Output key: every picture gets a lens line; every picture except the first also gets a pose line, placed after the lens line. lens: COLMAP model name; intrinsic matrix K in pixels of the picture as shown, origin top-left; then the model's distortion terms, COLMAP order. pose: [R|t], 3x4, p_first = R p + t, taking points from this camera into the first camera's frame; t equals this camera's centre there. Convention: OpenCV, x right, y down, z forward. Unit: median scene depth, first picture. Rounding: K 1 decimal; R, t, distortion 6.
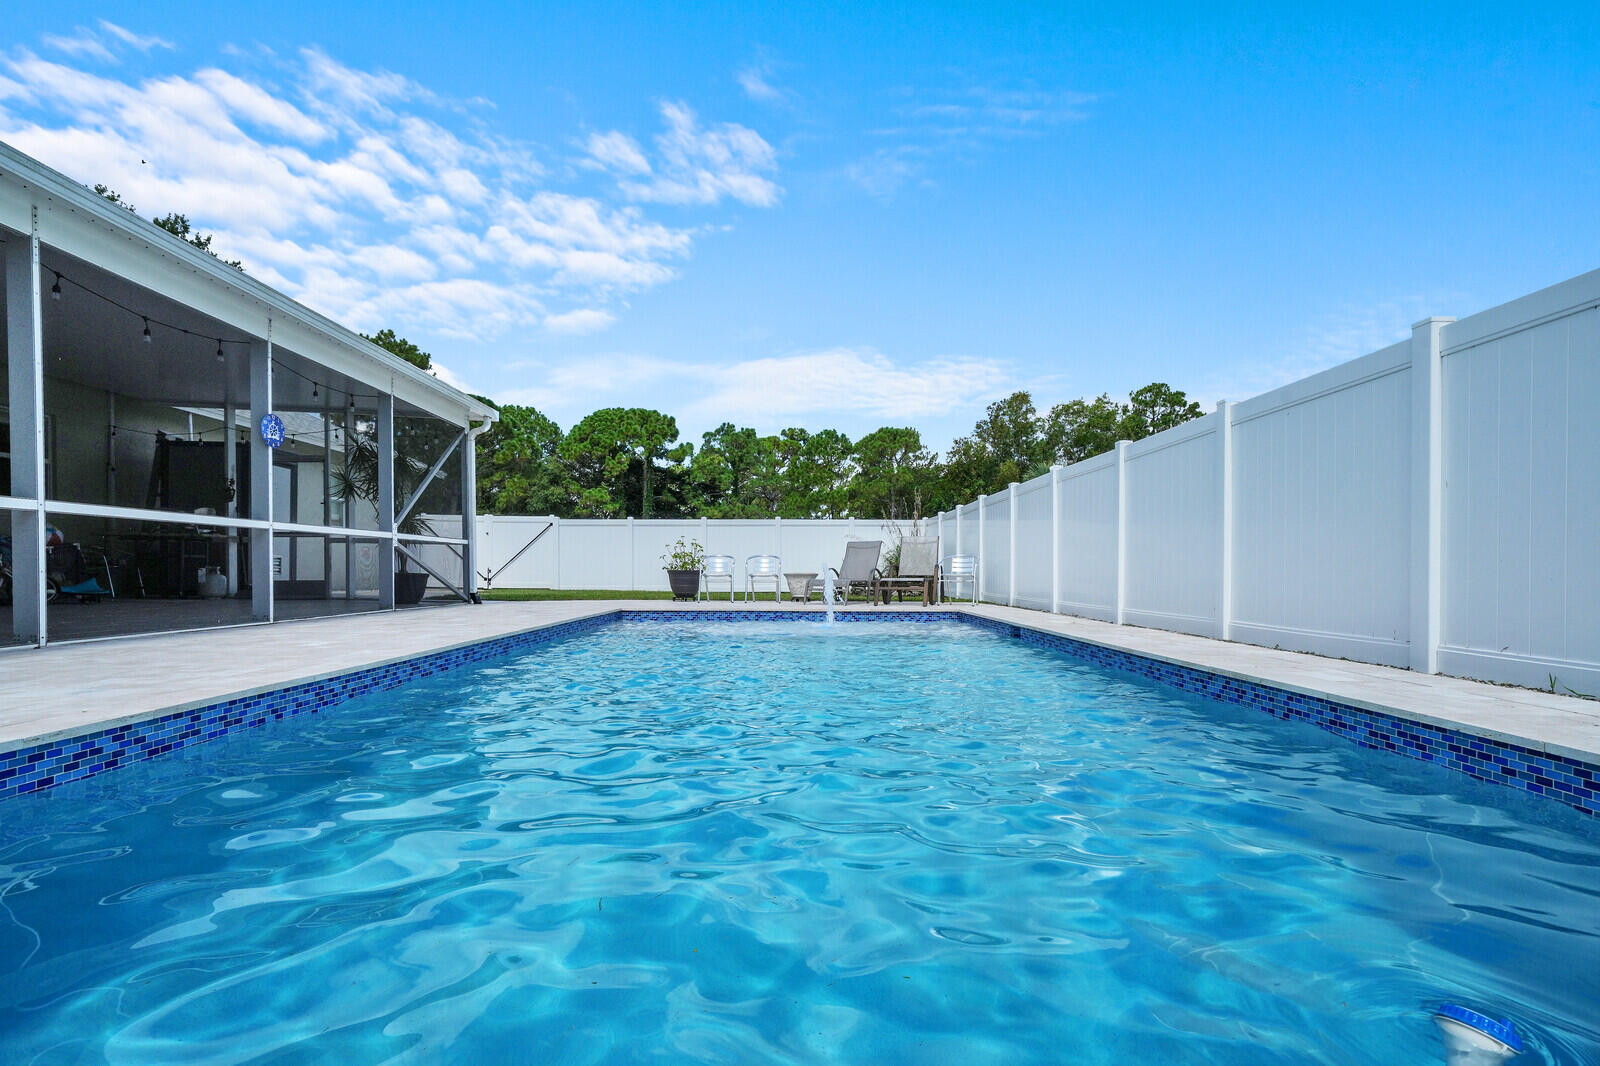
lens RADIAL K [[741.8, 0, 787.9], [0, 741.8, 576.5], [0, 0, 1]] dist [0.012472, -0.000093]
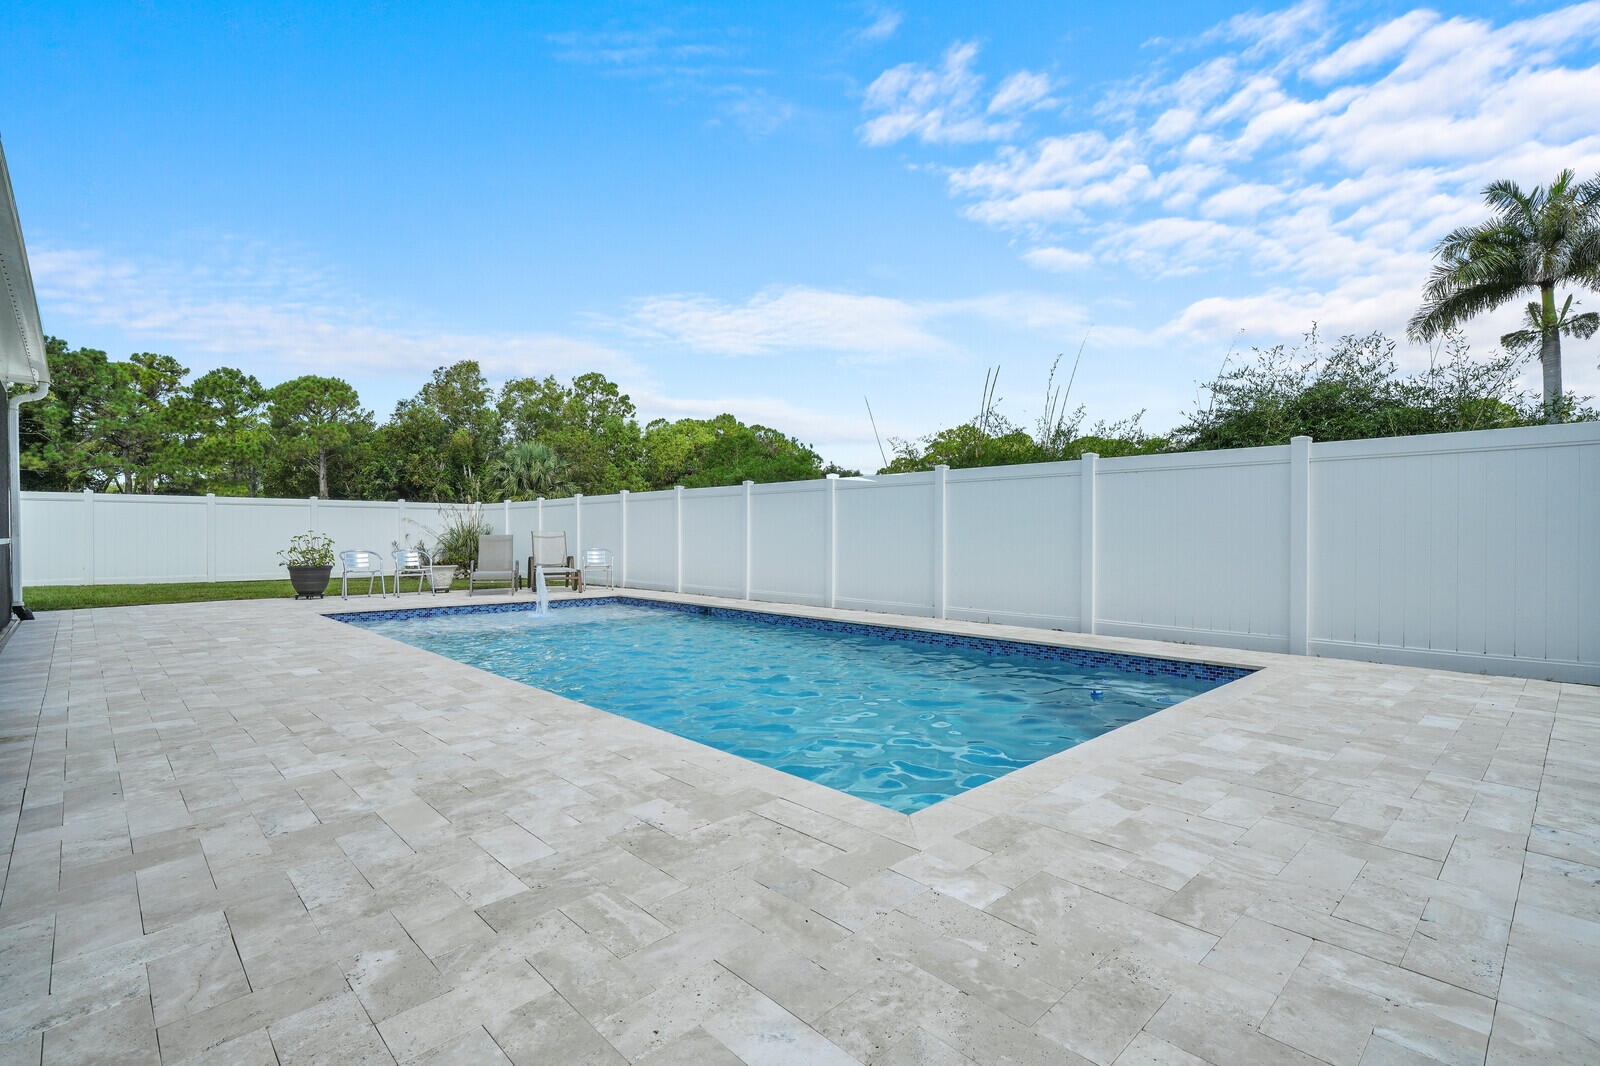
lens RADIAL K [[741.9, 0, 795.7], [0, 741.9, 535.5], [0, 0, 1]] dist [0.005007, 0.000107]
pose [[0.724108, -0.001527, 0.689685, -0.060437], [0.006020, 0.999973, -0.004107, -0.006968], [-0.689660, 0.007126, 0.724098, -0.020647]]
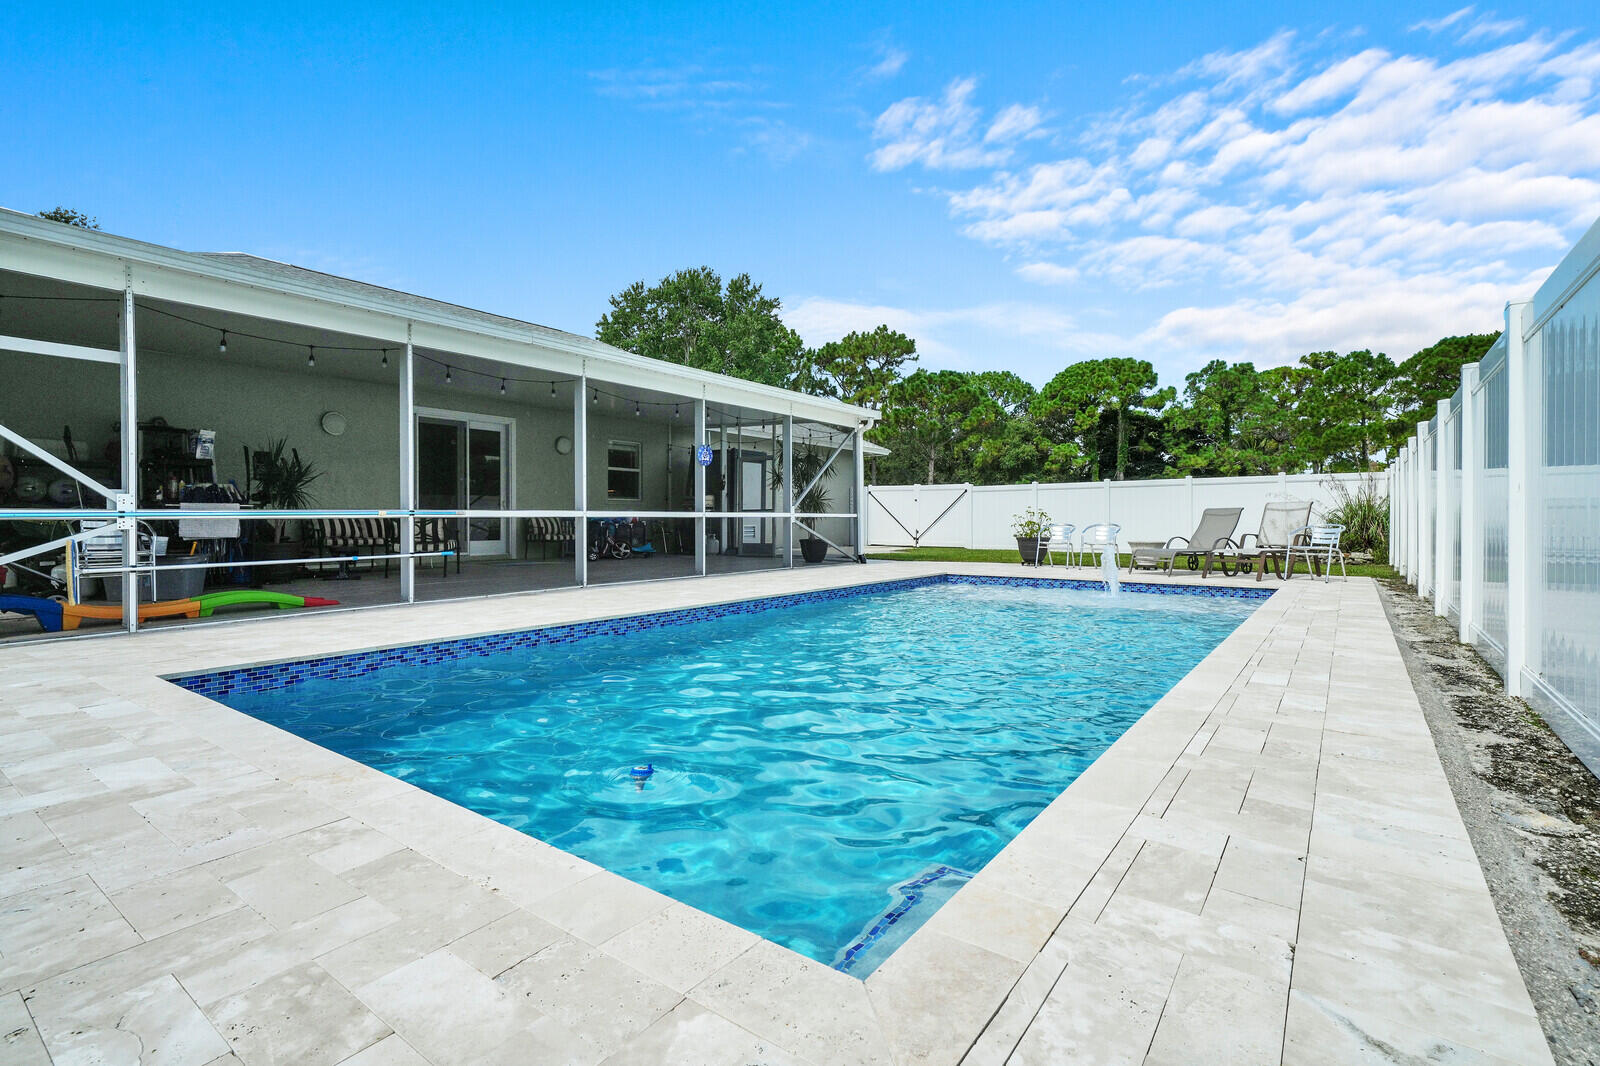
lens RADIAL K [[723.1, 0, 800.0], [0, 723.1, 533.0], [0, 0, 1]] dist [0.008786, 0.000225]
pose [[0.801575, 0.004251, -0.597879, 0.042272], [0.000901, 0.999965, 0.008319, -0.004528], [0.597894, -0.007207, 0.801543, -0.012410]]
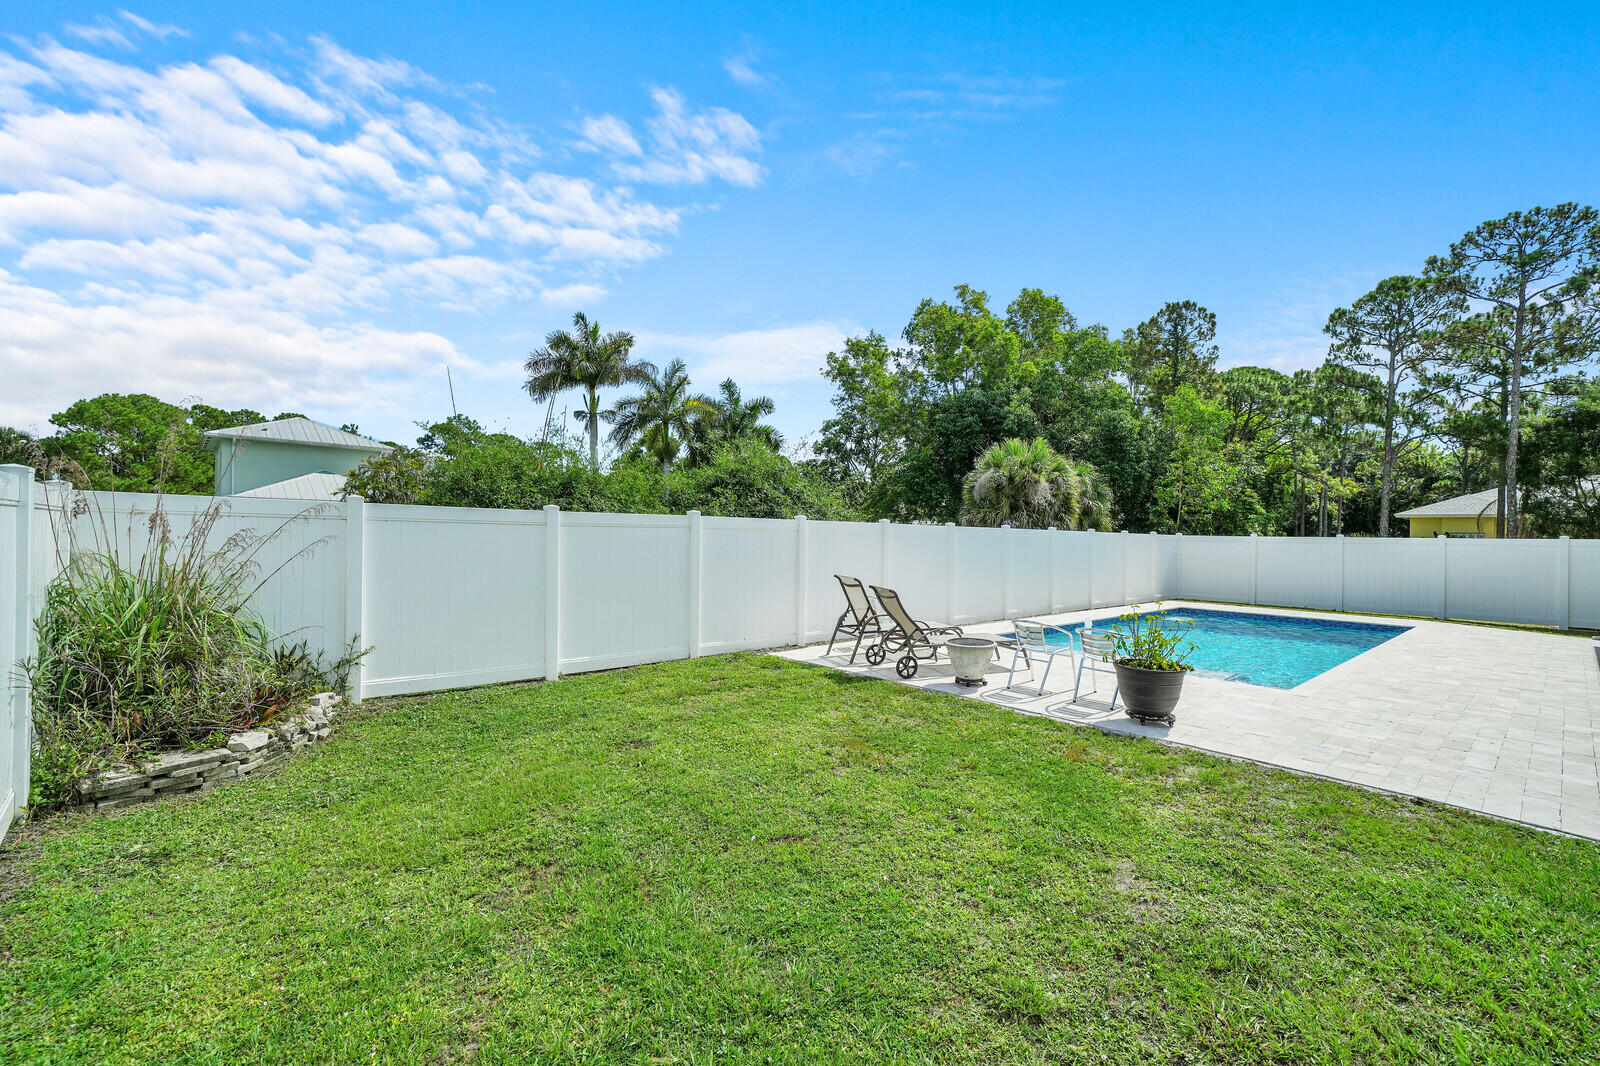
lens RADIAL K [[691.5, 0, 795.2], [0, 691.5, 537.1], [0, 0, 1]] dist [0.003507, 0.000977]
pose [[-0.666931, -0.019792, 0.744857, -0.063708], [-0.017870, 0.999785, 0.010565, -0.018984], [-0.744906, -0.006264, -0.667141, 0.284203]]
